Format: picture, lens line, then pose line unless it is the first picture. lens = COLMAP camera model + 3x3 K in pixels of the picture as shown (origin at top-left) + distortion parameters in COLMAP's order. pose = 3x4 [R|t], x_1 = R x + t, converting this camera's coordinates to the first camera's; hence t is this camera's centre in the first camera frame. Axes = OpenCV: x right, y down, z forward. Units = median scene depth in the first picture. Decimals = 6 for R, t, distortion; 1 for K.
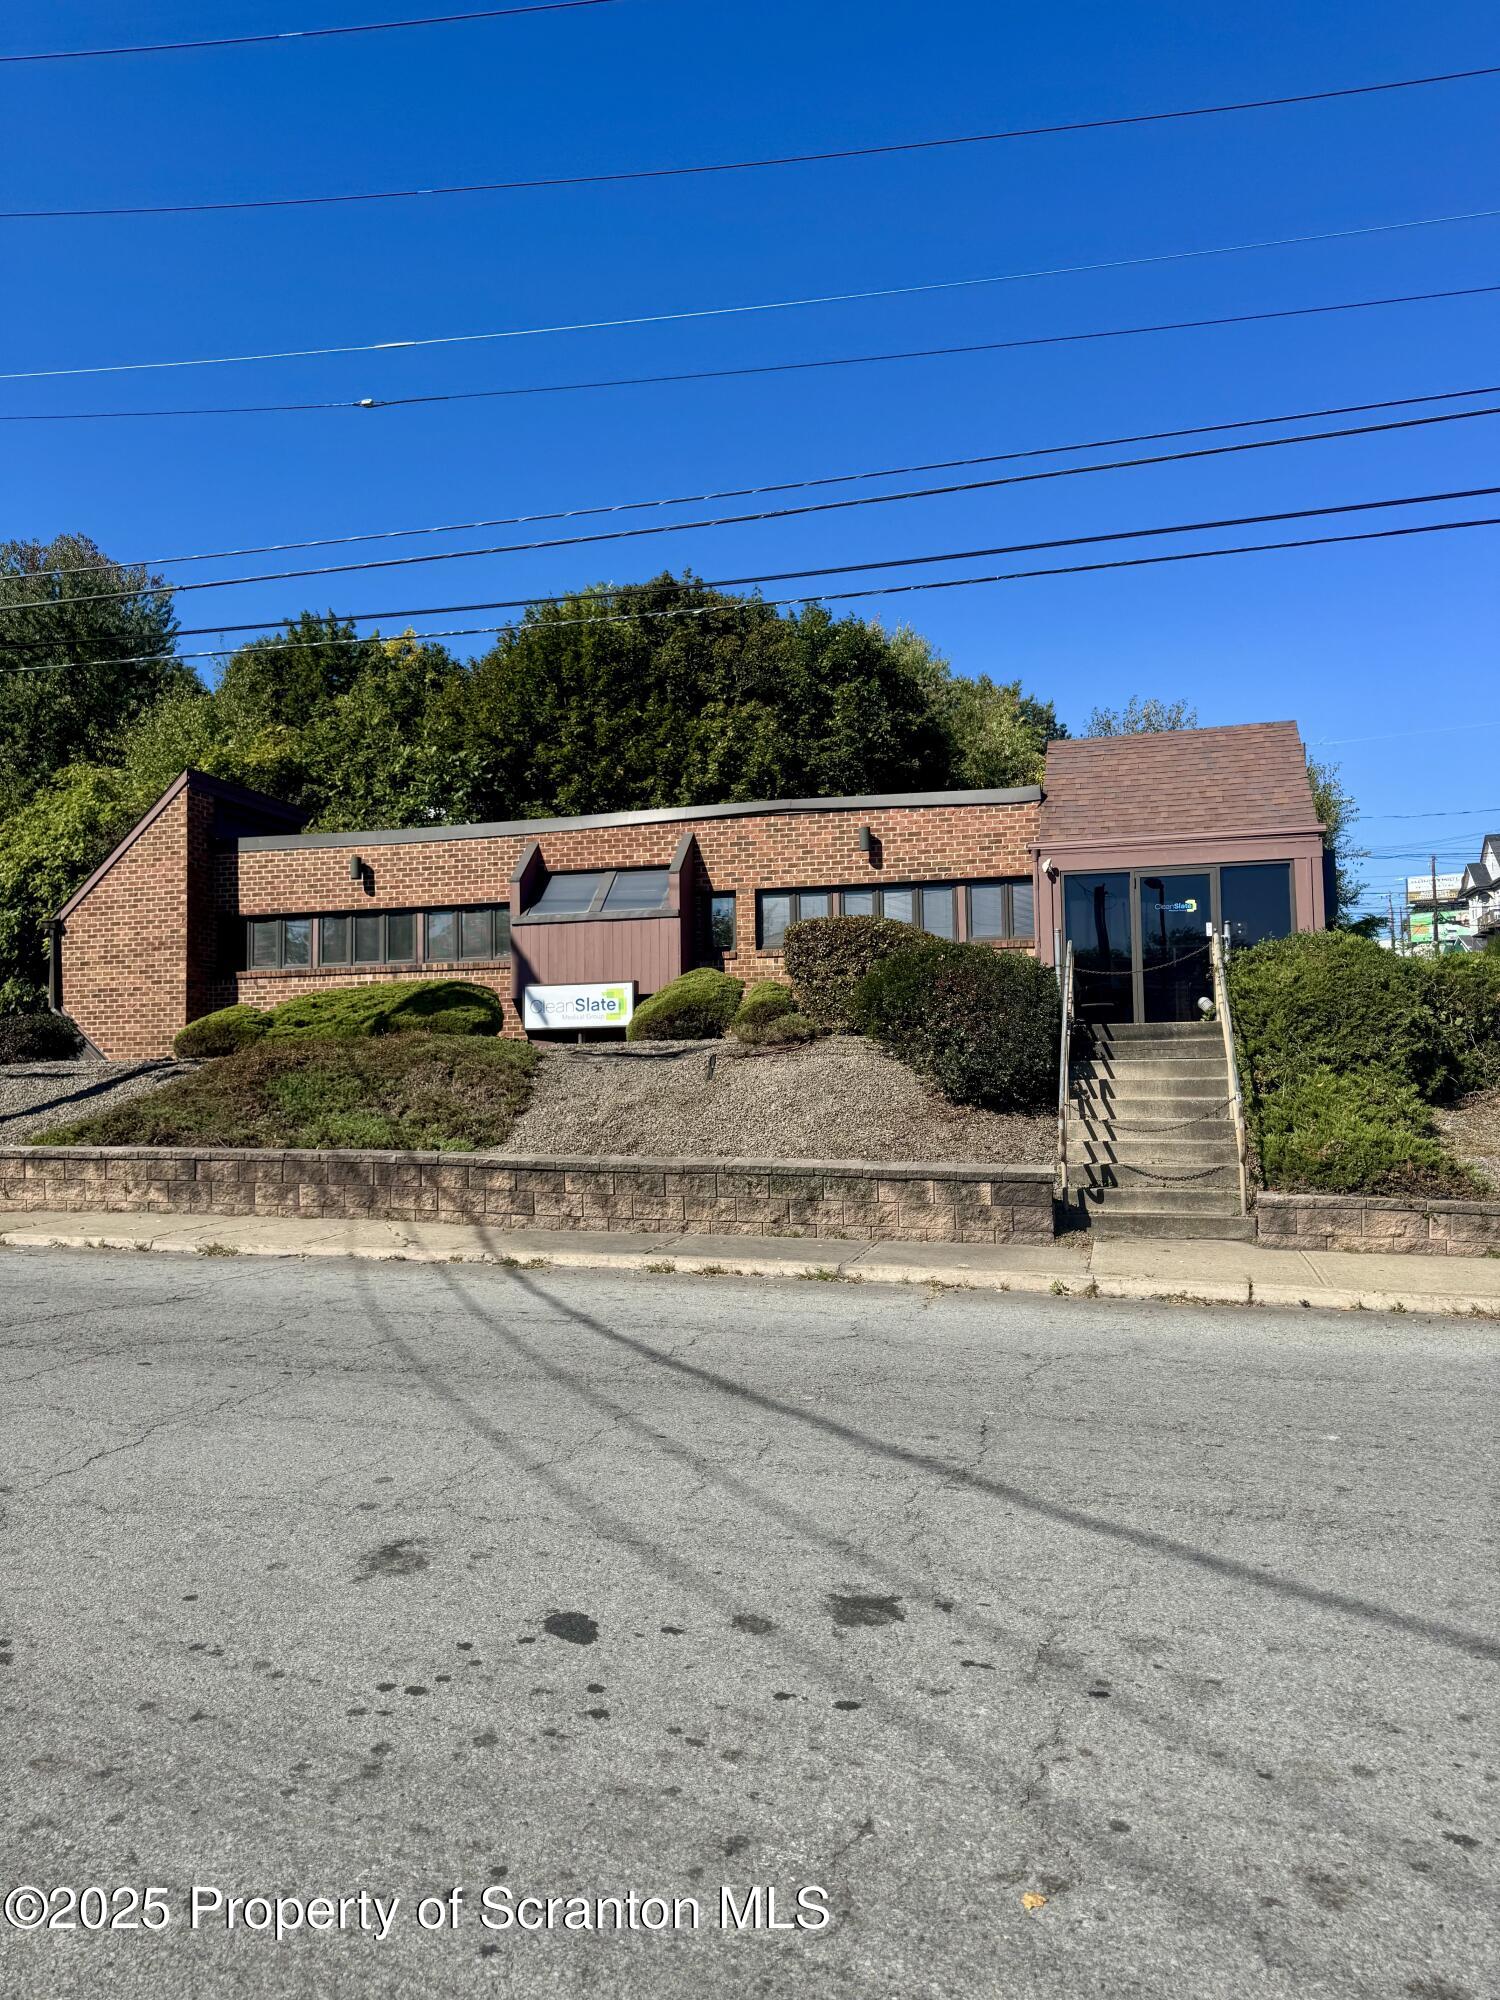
lens RADIAL K [[1389.6, 0, 756.9], [0, 1389.6, 1003.2], [0, 0, 1]] dist [0.111517, -0.150005]
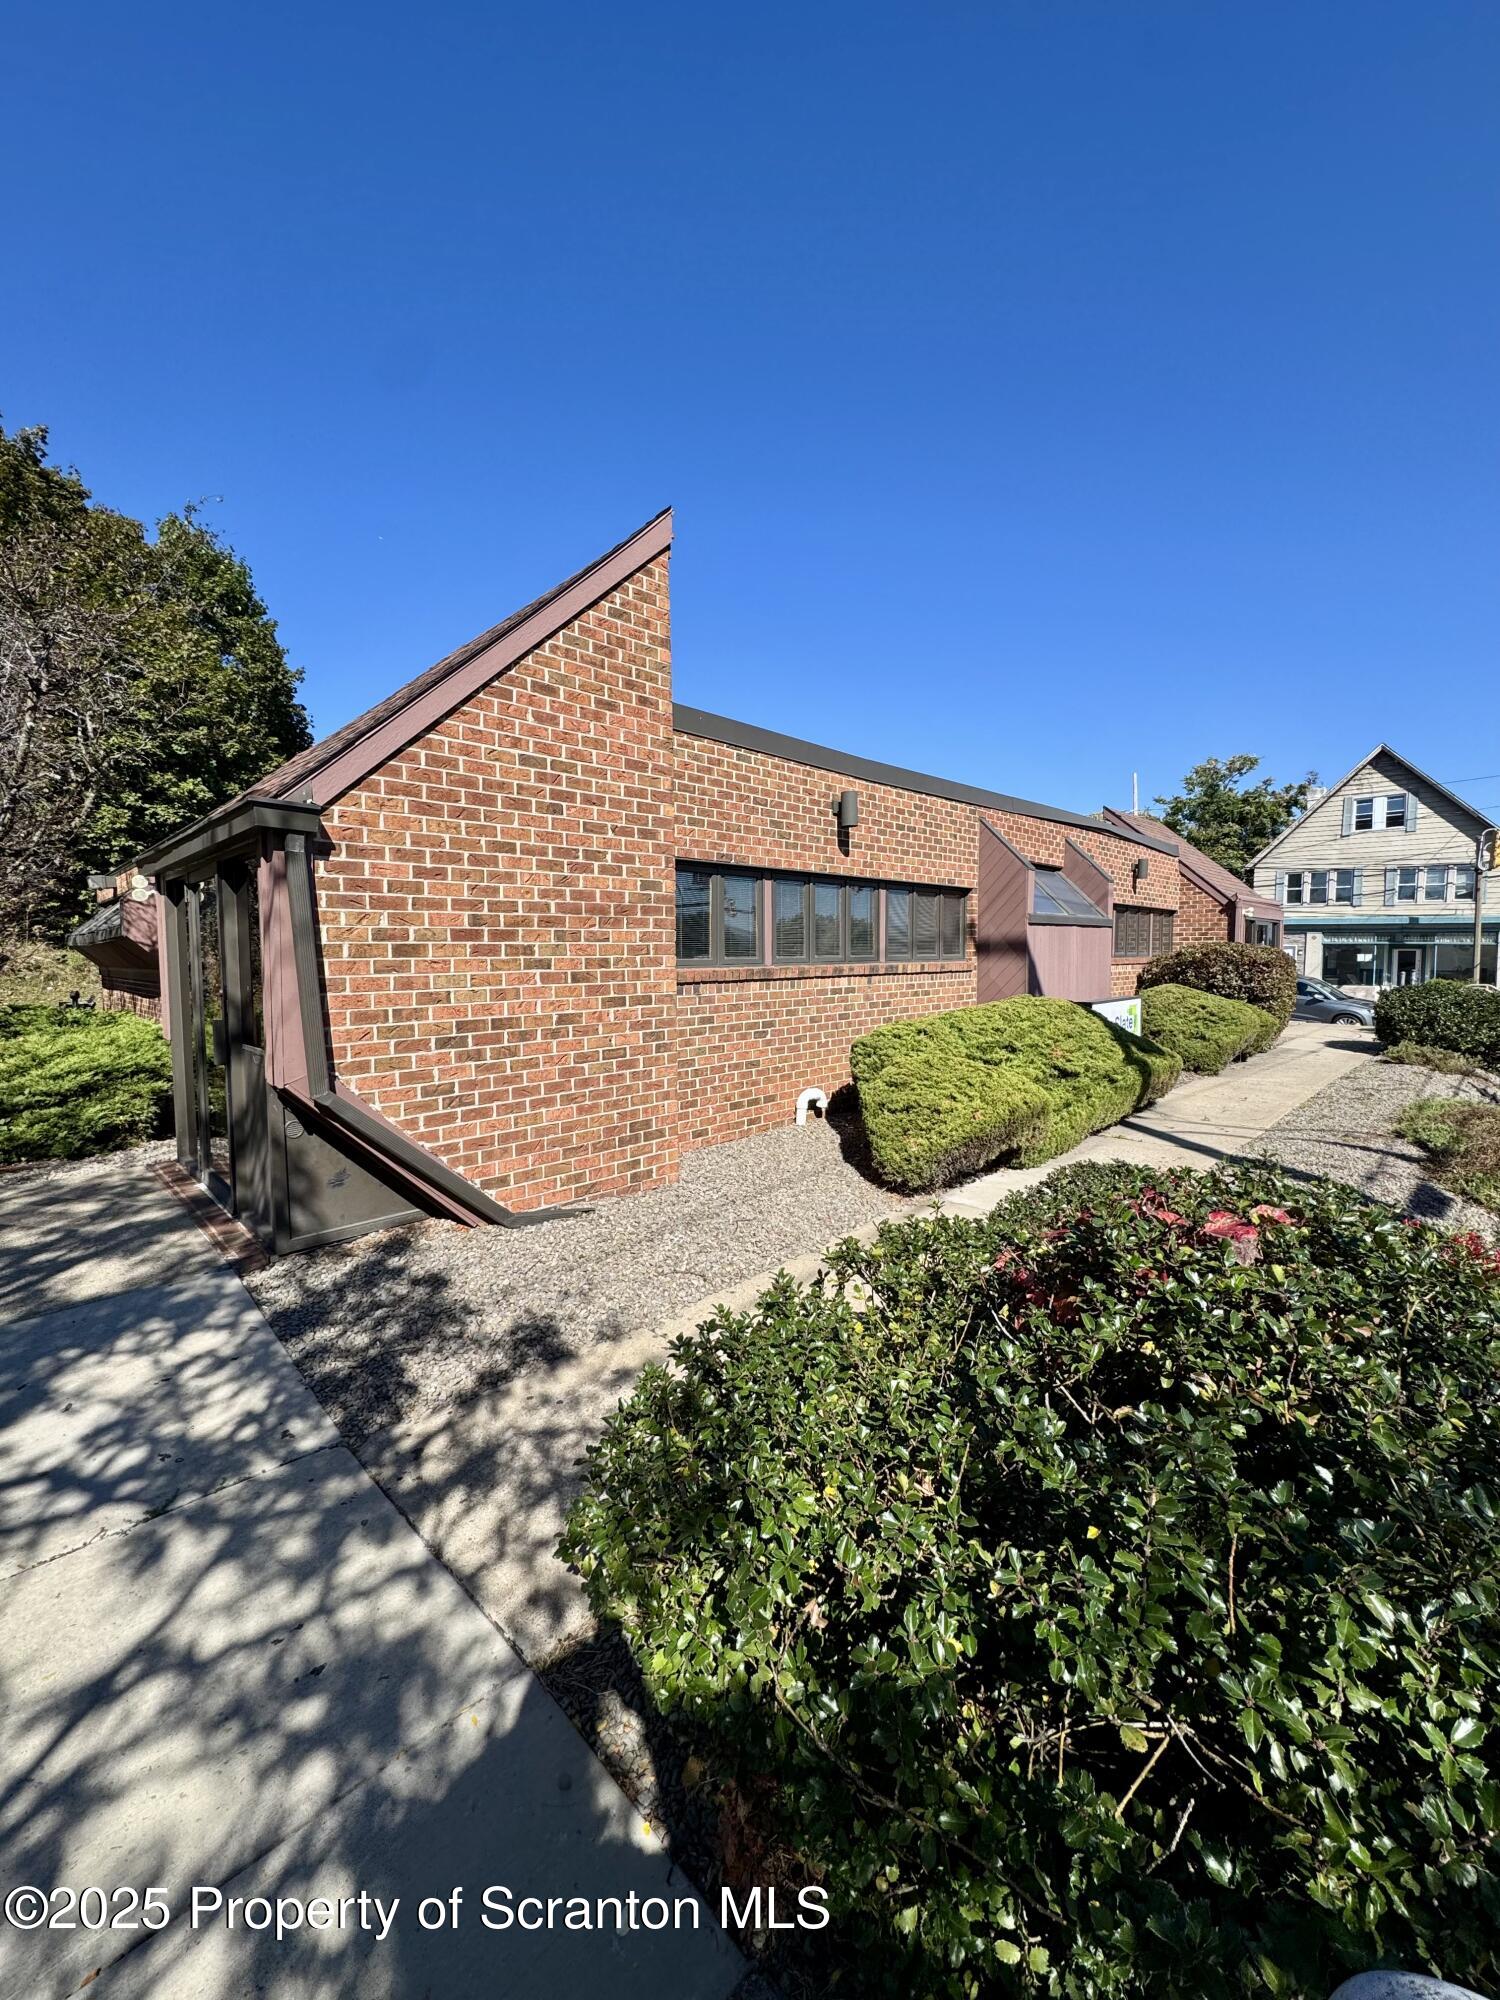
lens RADIAL K [[792.8, 0, 753.3], [0, 792.8, 1000.2], [0, 0, 1]] dist [-0.001951, 0.000353]
pose [[0.502468, -0.040747, 0.863635, -0.673519], [-0.059788, 0.994860, 0.081724, -0.041091], [-0.862526, -0.092699, 0.497449, 0.928953]]
